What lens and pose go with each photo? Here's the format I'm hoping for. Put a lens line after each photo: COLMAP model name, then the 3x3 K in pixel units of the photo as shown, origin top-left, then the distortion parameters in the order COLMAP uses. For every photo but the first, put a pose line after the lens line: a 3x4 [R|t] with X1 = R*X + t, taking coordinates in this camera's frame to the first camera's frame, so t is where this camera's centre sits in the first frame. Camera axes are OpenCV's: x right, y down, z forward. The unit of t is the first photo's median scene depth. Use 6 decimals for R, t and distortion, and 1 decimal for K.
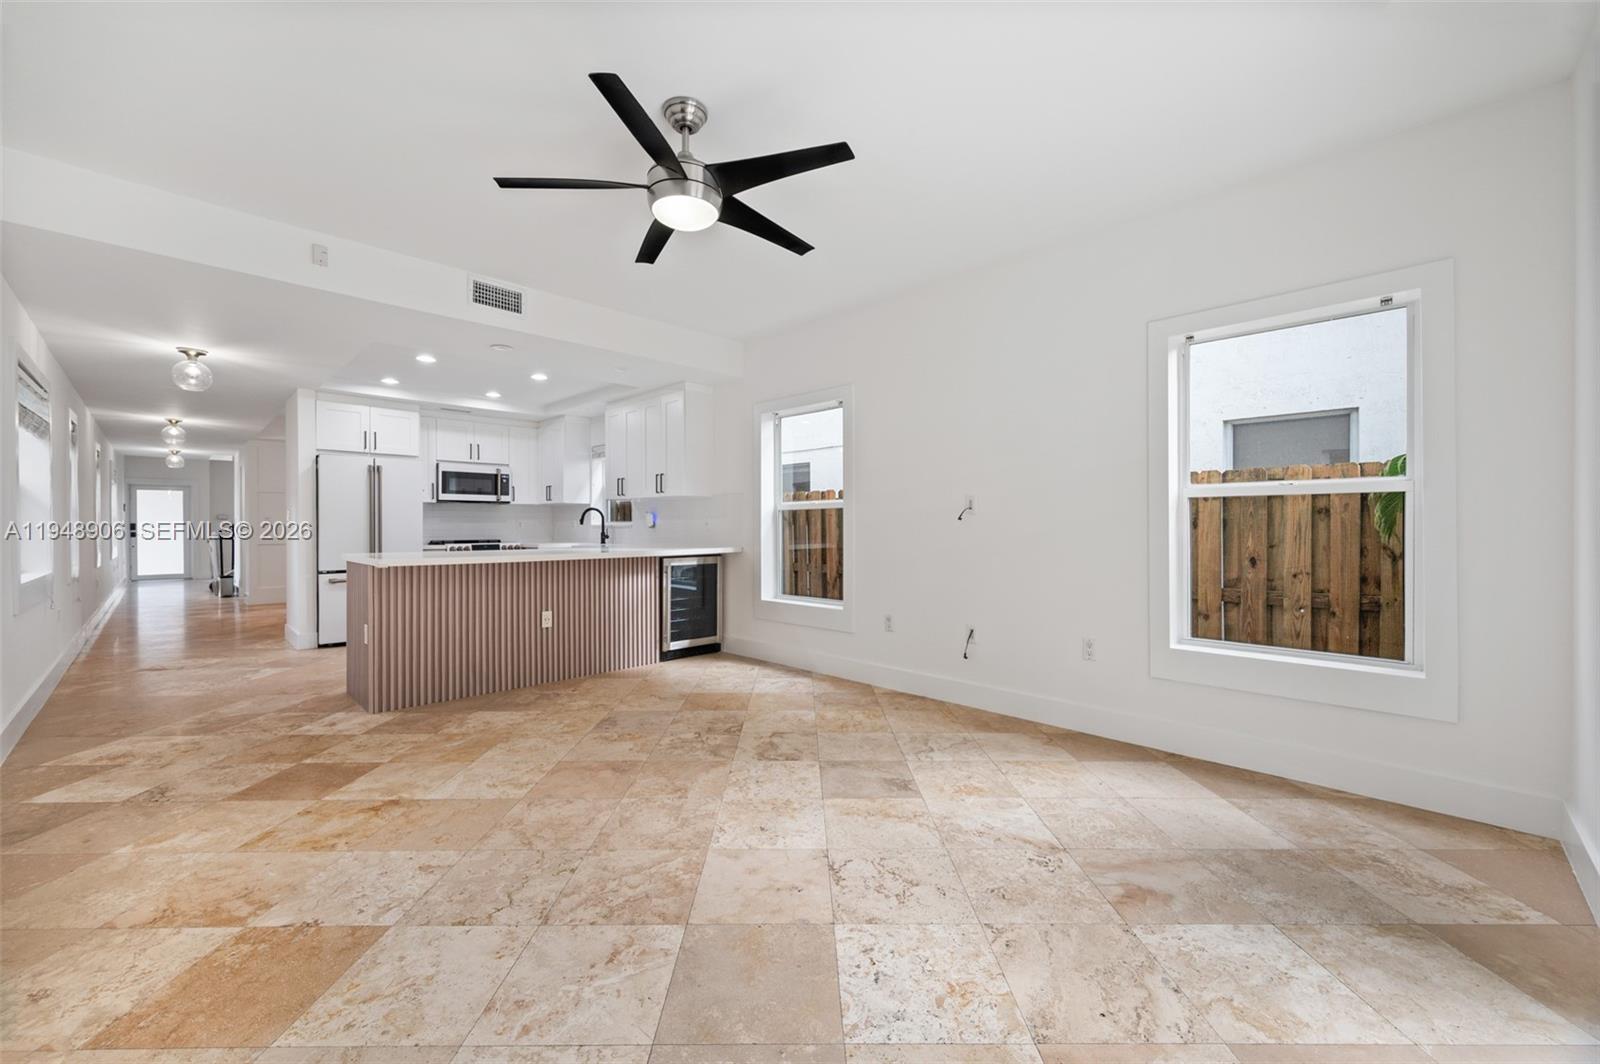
lens RADIAL K [[610.6, 0, 800.0], [0, 610.6, 532.0], [0, 0, 1]] dist [0.002998, 0.000212]
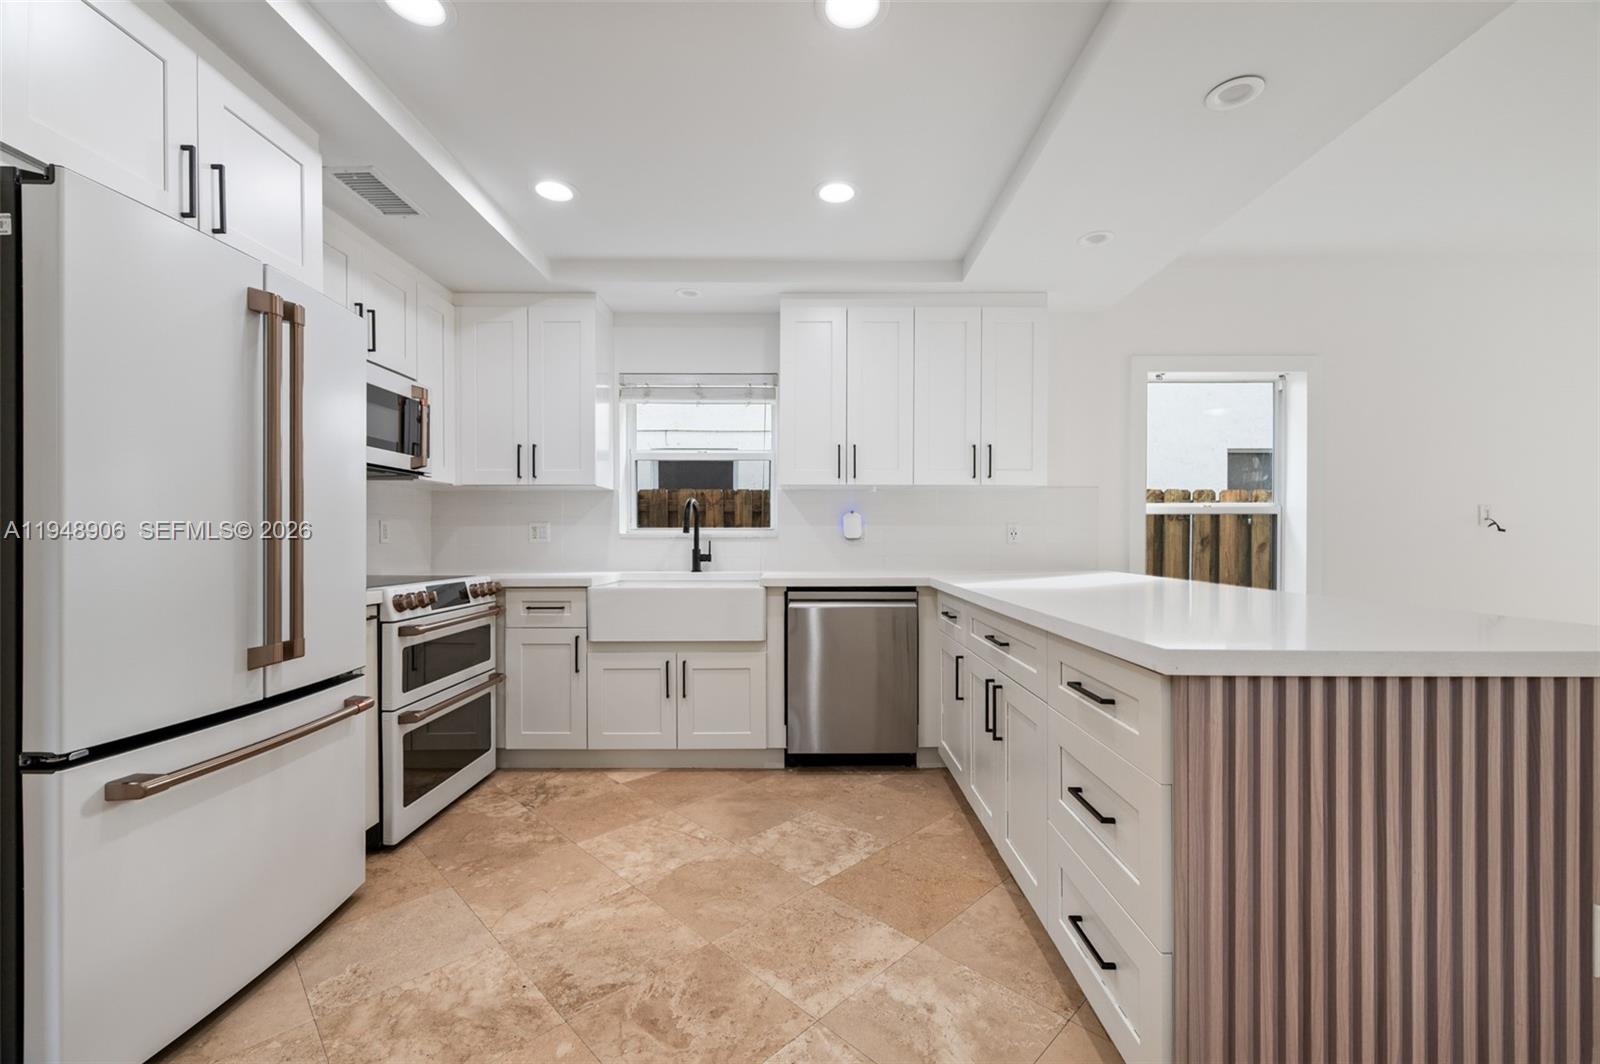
lens RADIAL K [[642.1, 0, 800.0], [0, 642.1, 532.0], [0, 0, 1]] dist [0.000082, -0.000050]
pose [[0.707308, 0.009725, 0.706838, -0.702936], [0.007246, 0.999753, -0.021005, -0.001859], [-0.706868, 0.019979, 0.707063, 0.628739]]
